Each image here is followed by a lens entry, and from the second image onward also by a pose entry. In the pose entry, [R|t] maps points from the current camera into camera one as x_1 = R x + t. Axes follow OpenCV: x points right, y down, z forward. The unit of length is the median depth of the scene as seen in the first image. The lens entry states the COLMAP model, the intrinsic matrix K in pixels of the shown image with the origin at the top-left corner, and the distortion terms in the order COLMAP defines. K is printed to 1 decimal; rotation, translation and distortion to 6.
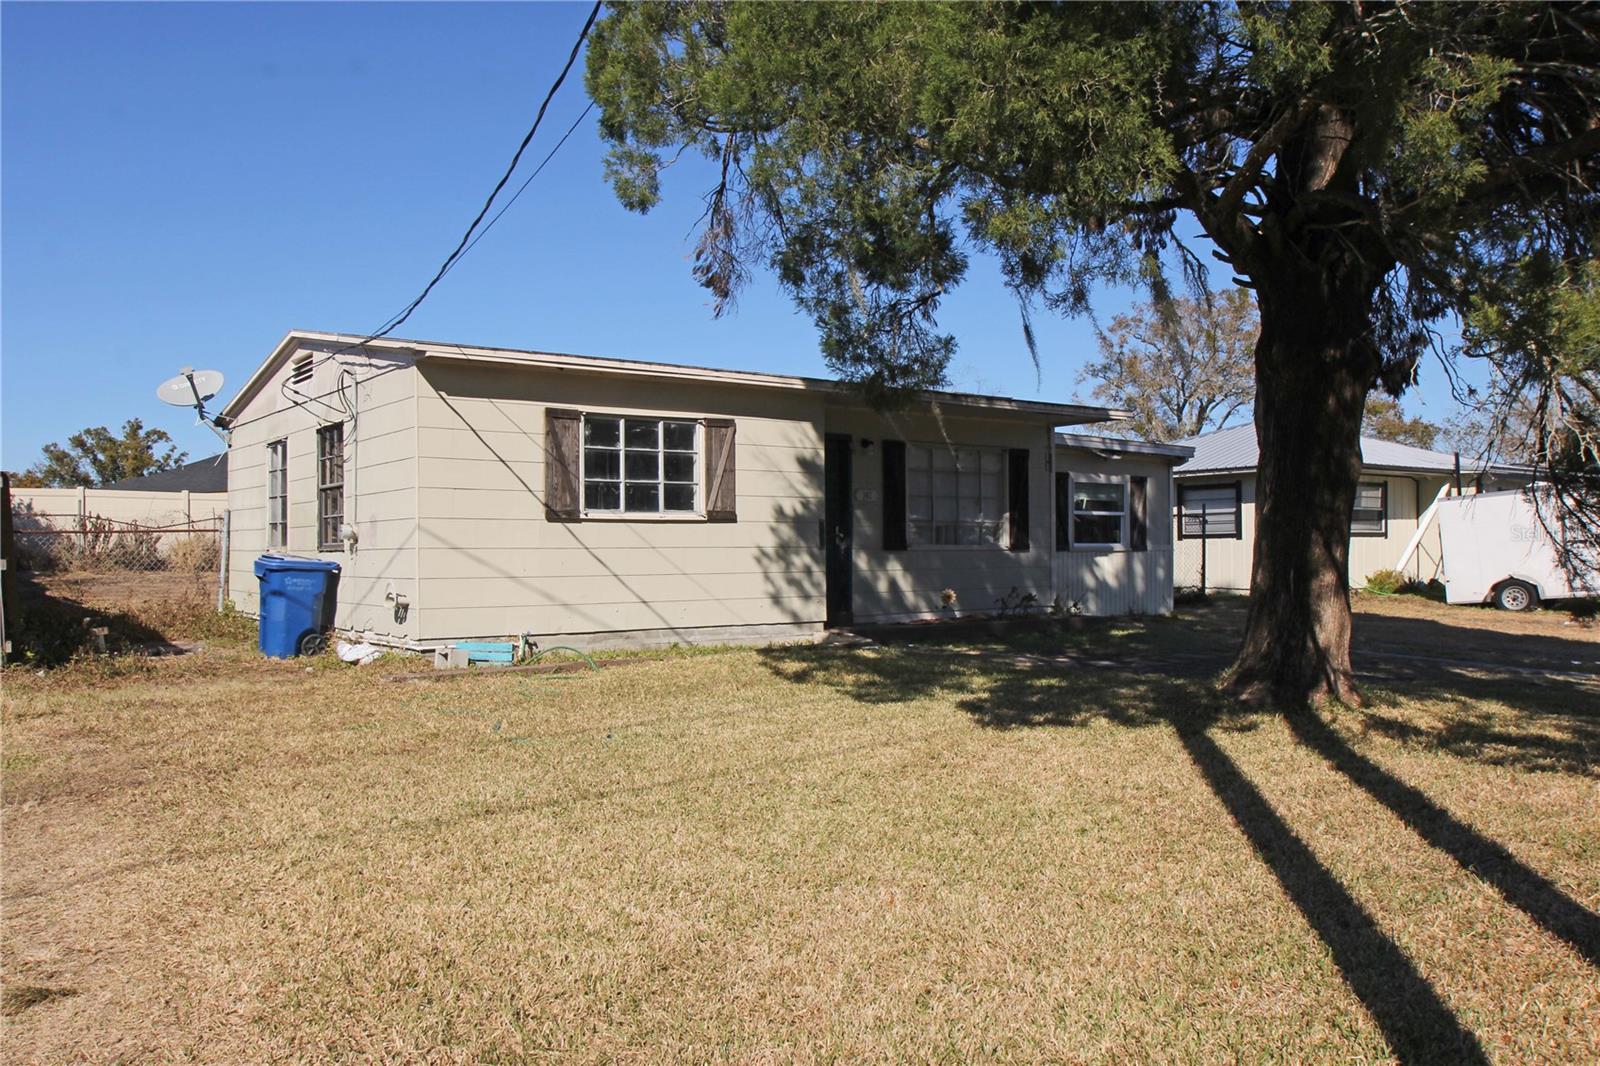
lens RADIAL K [[1308.7, 0, 800.2], [0, 1308.7, 536.2], [0, 0, 1]] dist [0.003702, 0.001088]
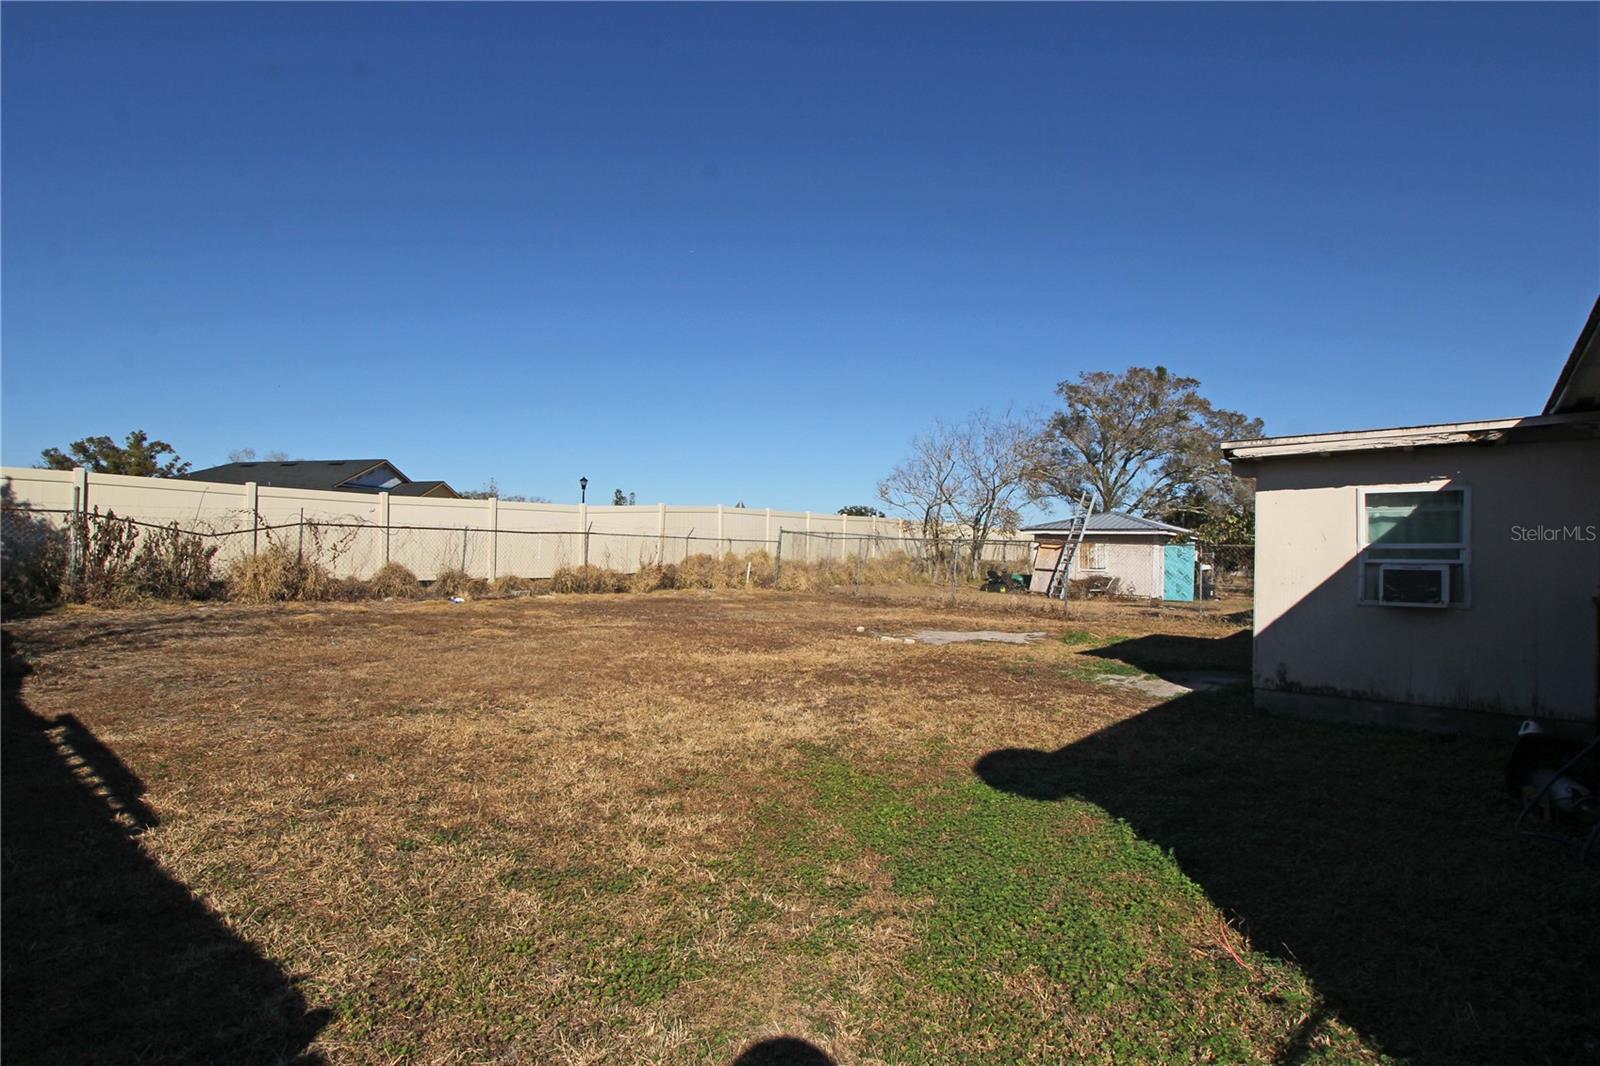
lens RADIAL K [[800.2, 0, 807.0], [0, 800.2, 536.8], [0, 0, 1]] dist [-0.066379, 0.027659]
pose [[0.968534, 0.026656, 0.247450, -0.215381], [-0.023867, 0.999613, -0.014266, -0.005160], [-0.247735, 0.007911, 0.968796, 0.406802]]
